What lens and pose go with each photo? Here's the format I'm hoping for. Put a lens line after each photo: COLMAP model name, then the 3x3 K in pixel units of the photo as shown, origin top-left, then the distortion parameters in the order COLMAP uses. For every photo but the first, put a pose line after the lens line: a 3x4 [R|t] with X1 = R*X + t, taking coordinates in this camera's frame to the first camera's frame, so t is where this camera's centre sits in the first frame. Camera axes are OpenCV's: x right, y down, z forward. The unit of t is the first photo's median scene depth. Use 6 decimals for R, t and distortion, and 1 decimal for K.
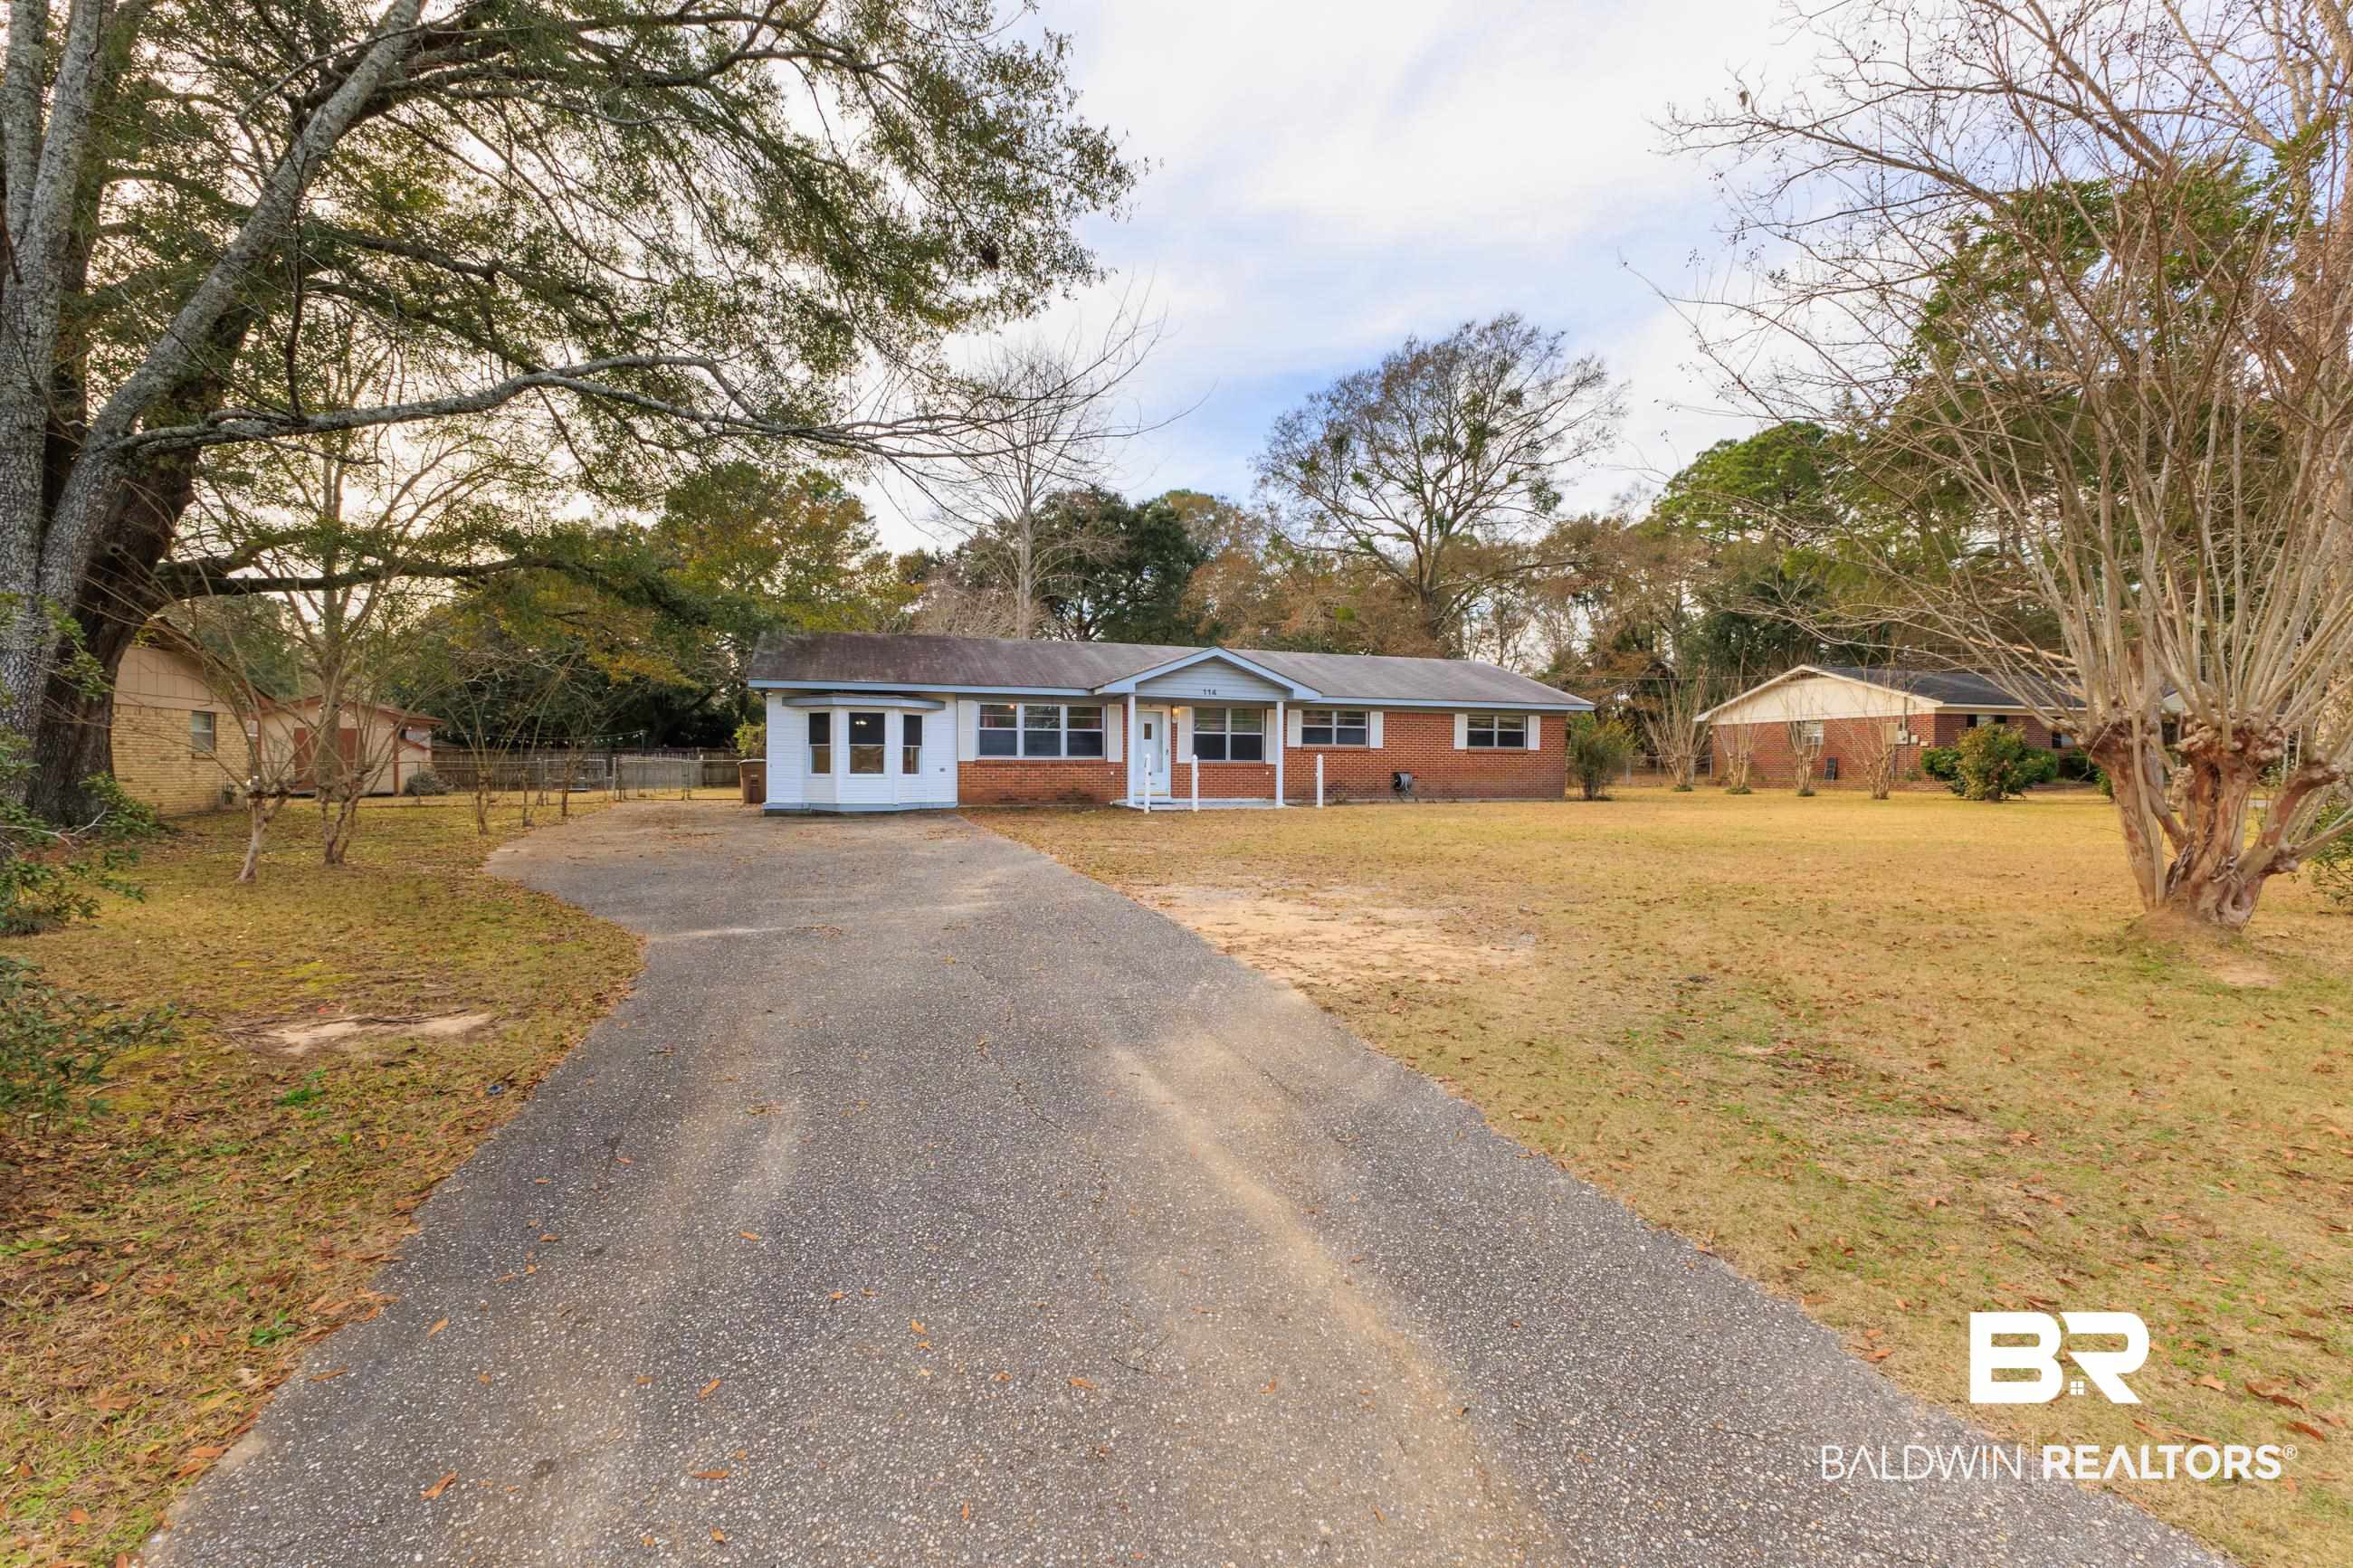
lens RADIAL K [[1014.1, 0, 1164.1], [0, 1014.1, 790.1], [0, 0, 1]] dist [0.010197, -0.003437]
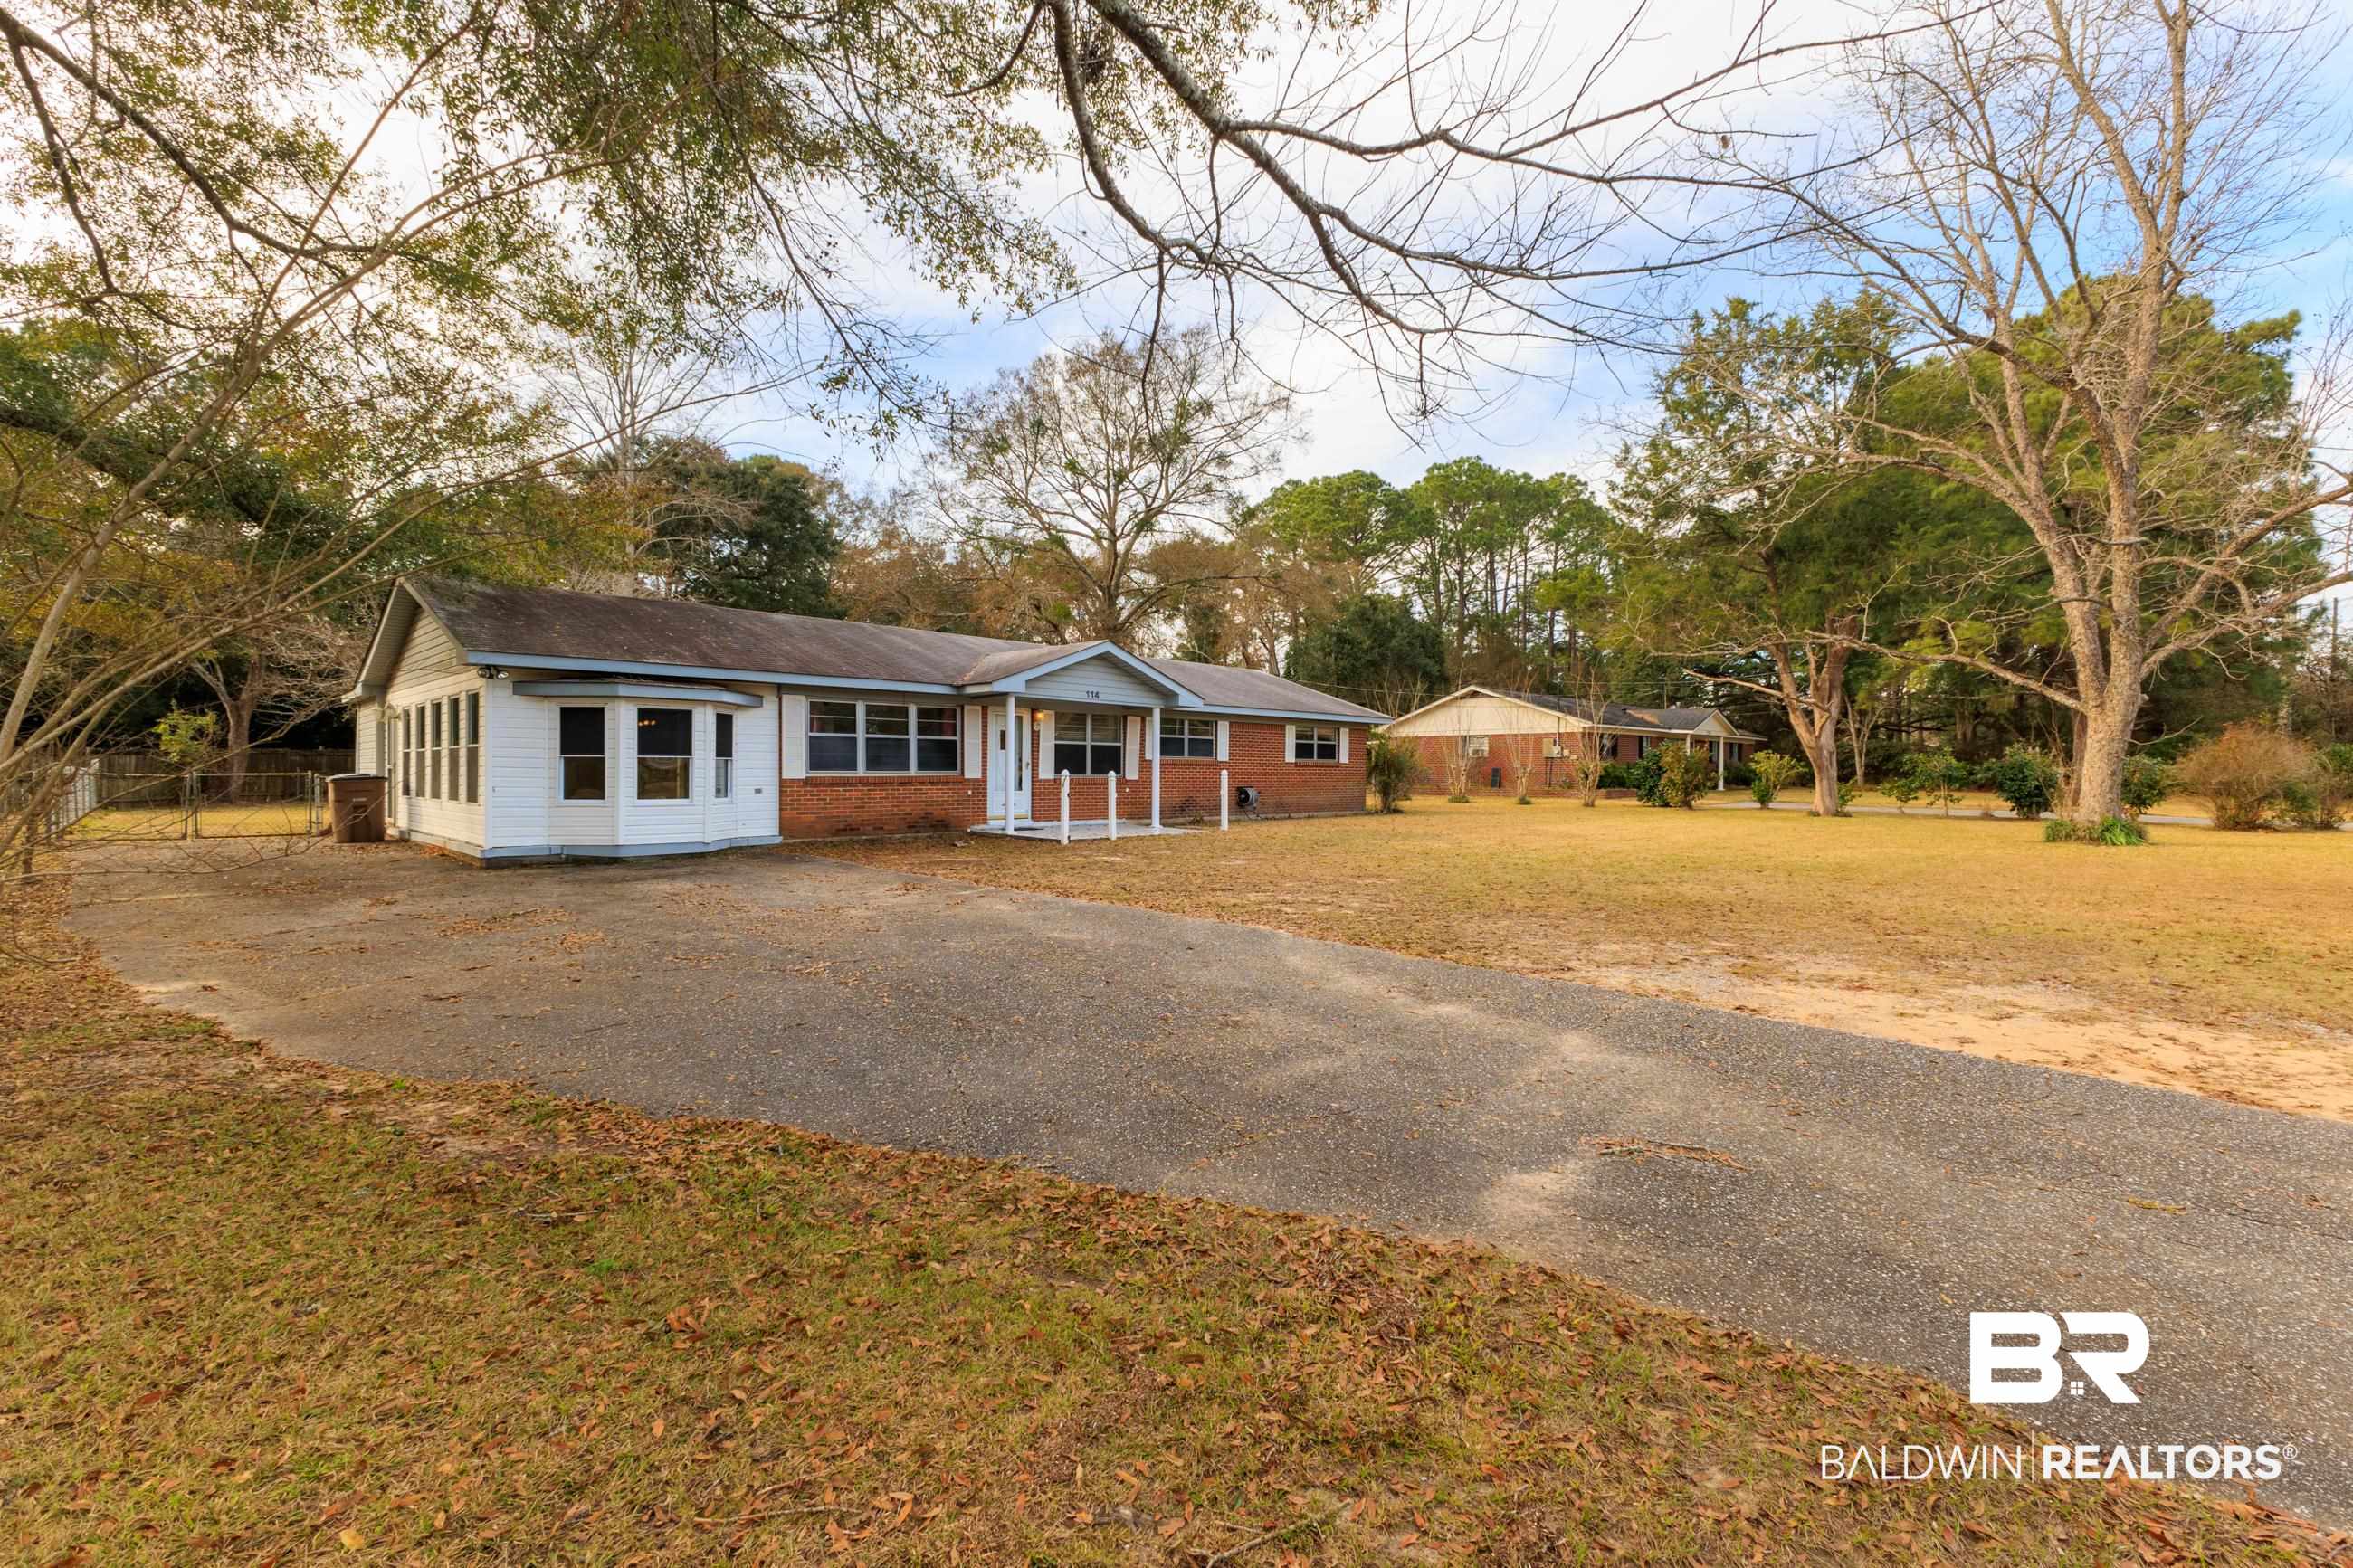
lens RADIAL K [[1014.1, 0, 1167.3], [0, 1014.1, 784.9], [0, 0, 1]] dist [0.010197, -0.003437]
pose [[0.895006, -0.006006, 0.446014, -0.256755], [0.008060, 0.999964, -0.002707, -0.018415], [-0.445982, 0.006018, 0.895022, 0.211904]]
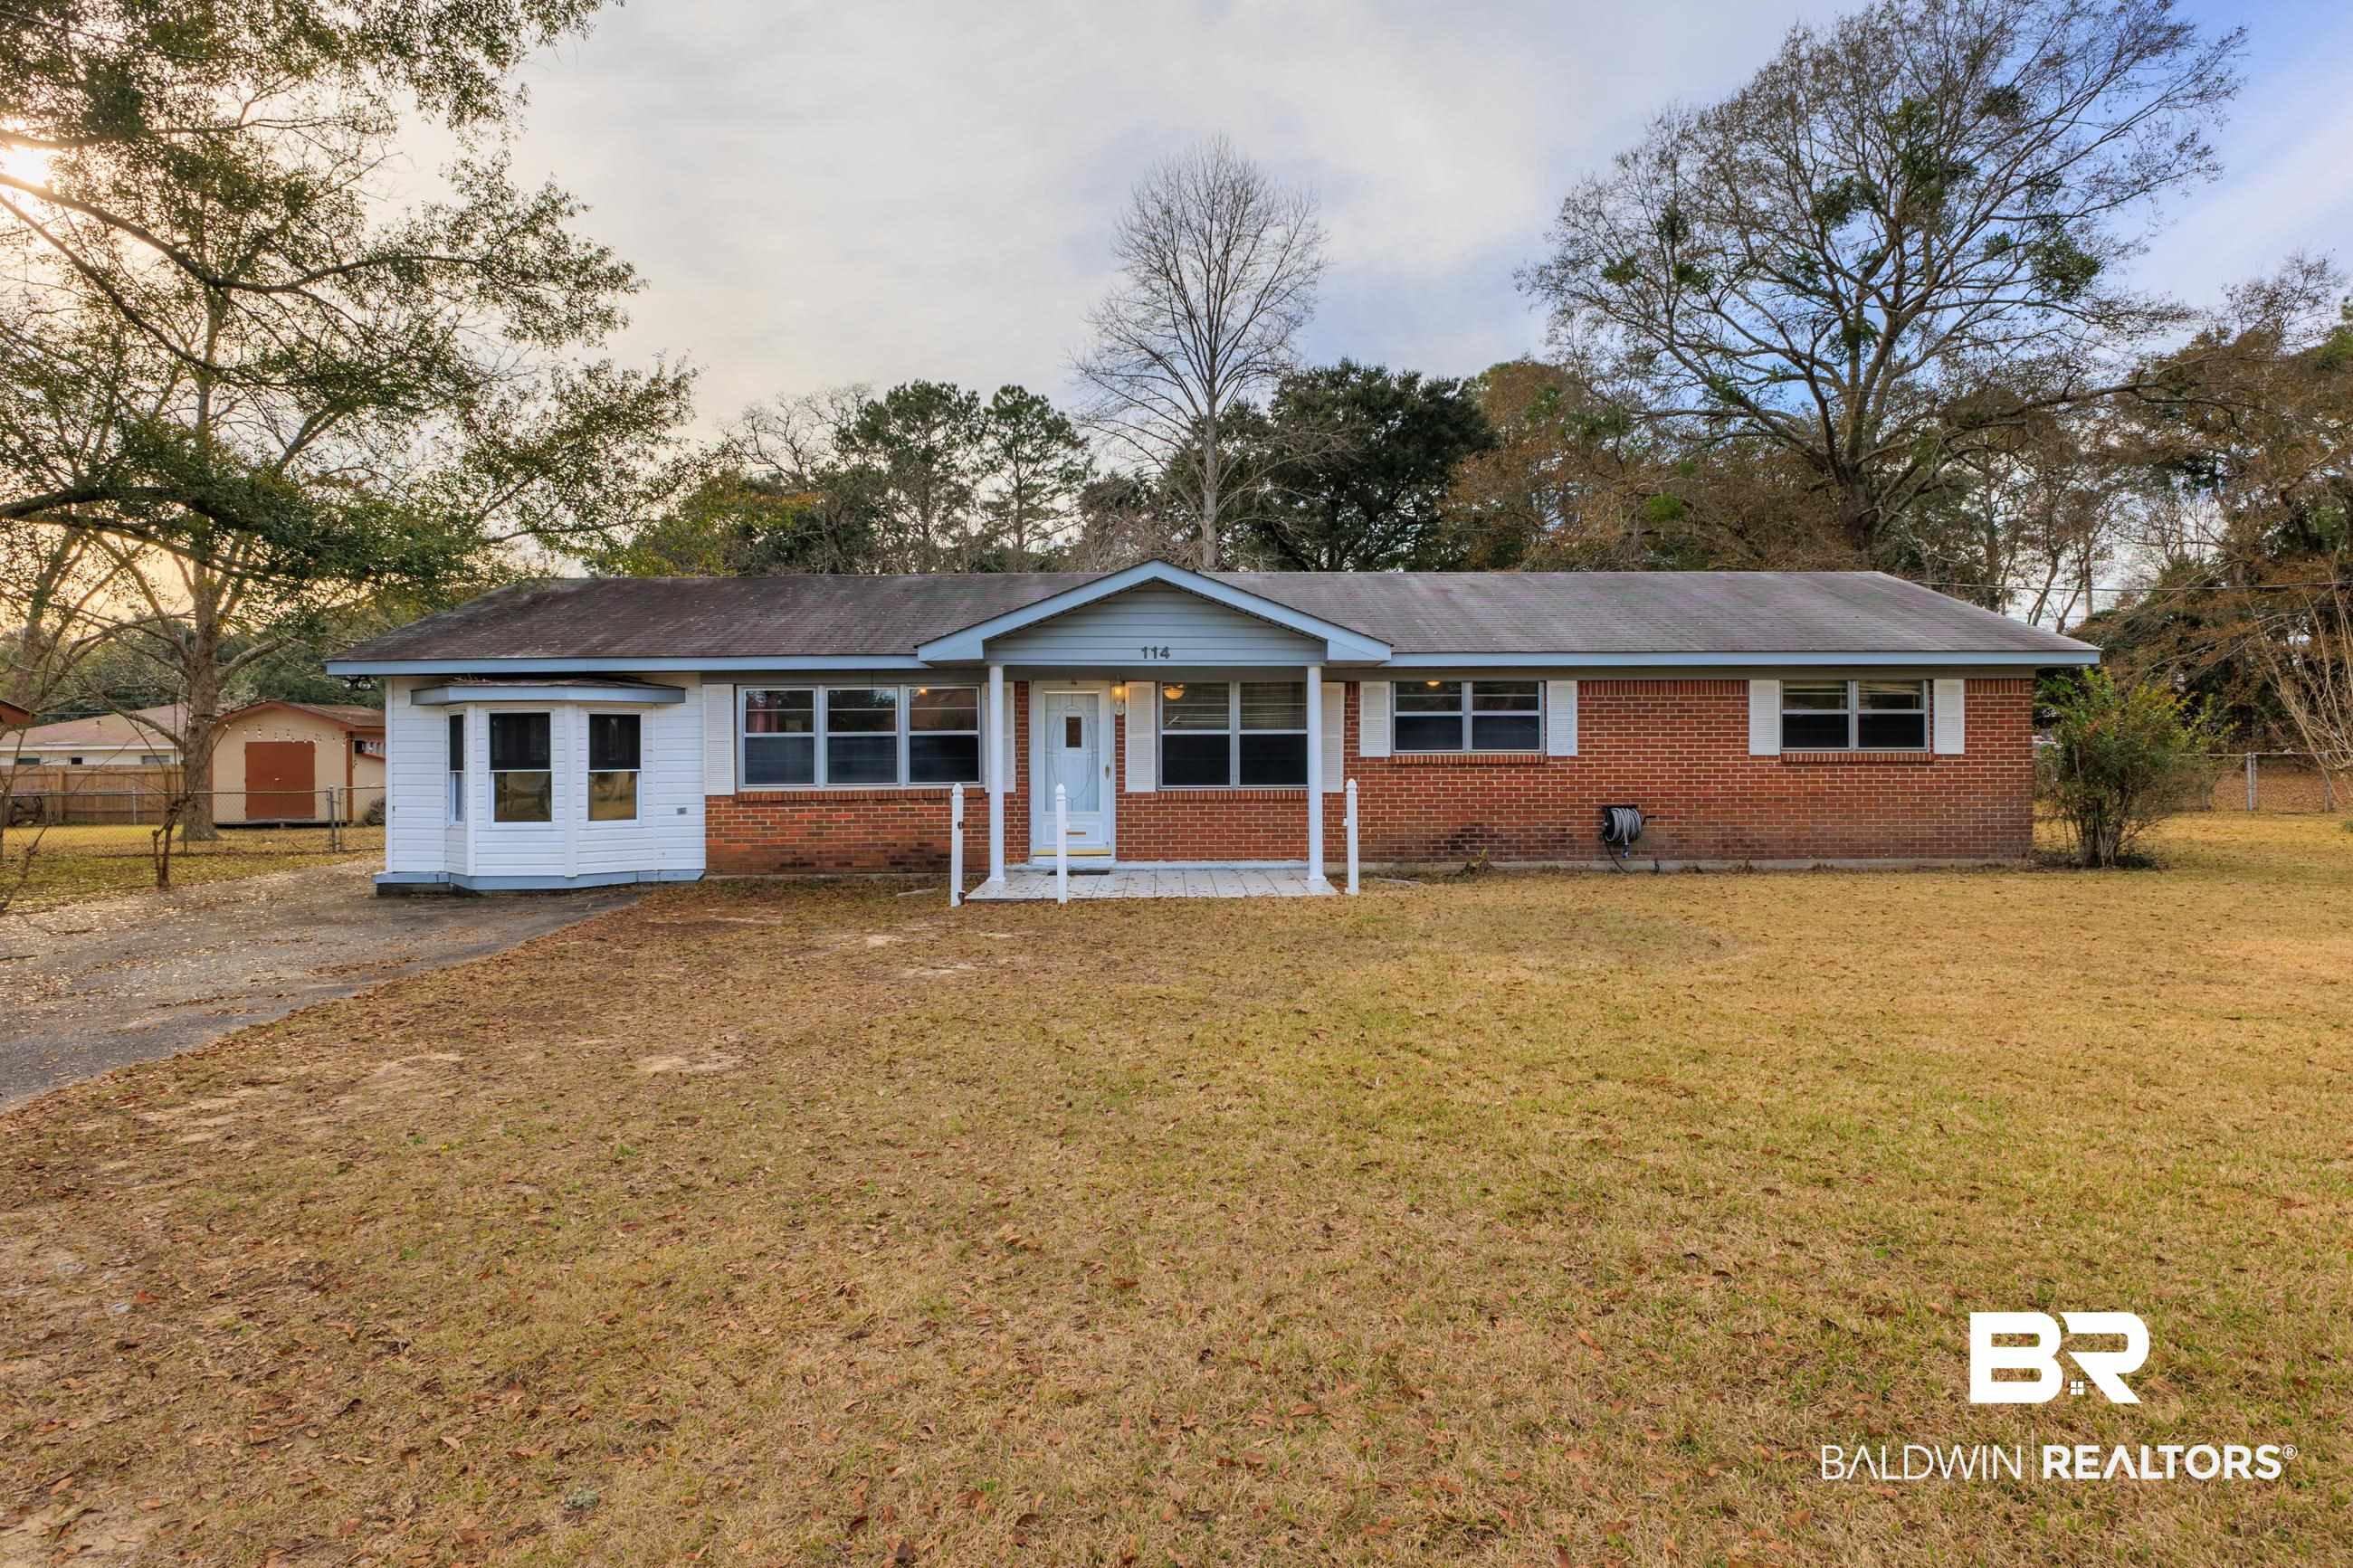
lens RADIAL K [[1273.0, 0, 1191.6], [0, 1273.0, 769.2], [0, 0, 1]] dist [-0.013746, -0.001990]
pose [[0.951605, -0.010035, -0.307161, 0.237524], [0.005602, 0.999867, -0.015312, -0.028208], [0.307274, 0.012850, 0.951534, 0.390578]]
